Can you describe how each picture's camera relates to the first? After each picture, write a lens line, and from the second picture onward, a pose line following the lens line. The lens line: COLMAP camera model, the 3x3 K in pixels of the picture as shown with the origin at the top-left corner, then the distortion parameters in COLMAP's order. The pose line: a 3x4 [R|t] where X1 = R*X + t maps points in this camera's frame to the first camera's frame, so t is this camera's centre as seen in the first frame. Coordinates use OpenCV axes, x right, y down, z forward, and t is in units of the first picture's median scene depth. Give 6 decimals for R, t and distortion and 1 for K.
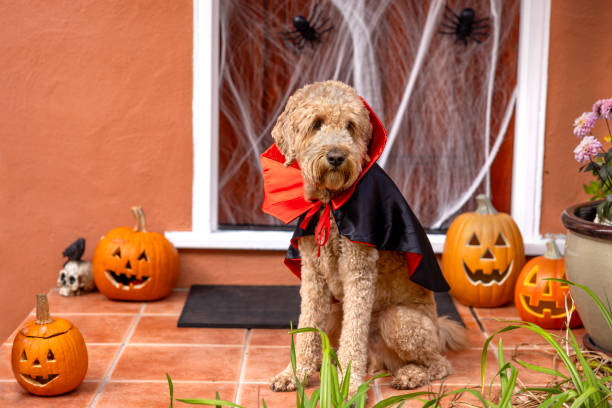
lens RADIAL K [[1163.1, 0, 279.0], [0, 1163.1, 237.9], [0, 0, 1]] dist [0.083370, 0.000000]
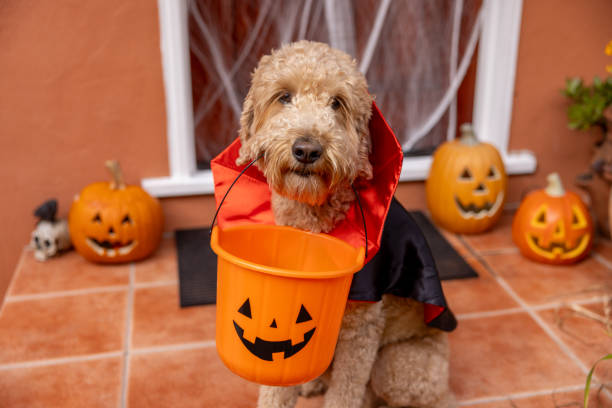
lens RADIAL K [[685.3, 0, 309.9], [0, 685.3, 204.6], [0, 0, 1]] dist [0.035302, 0.000000]
pose [[0.977062, -0.093169, 0.191494, -0.077550], [0.054855, 0.978983, 0.196427, -0.093629], [-0.205770, -0.181417, 0.961637, 0.446646]]
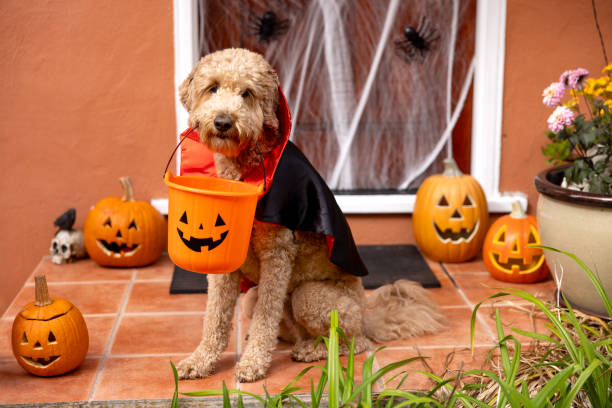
lens RADIAL K [[992.5, 0, 303.2], [0, 992.5, 201.4], [0, 0, 1]] dist [0.079573, 0.000000]
pose [[0.996829, -0.027750, 0.074578, -0.029533], [0.025927, 0.999344, 0.025304, -0.024158], [-0.075231, -0.023290, 0.996894, 0.092828]]
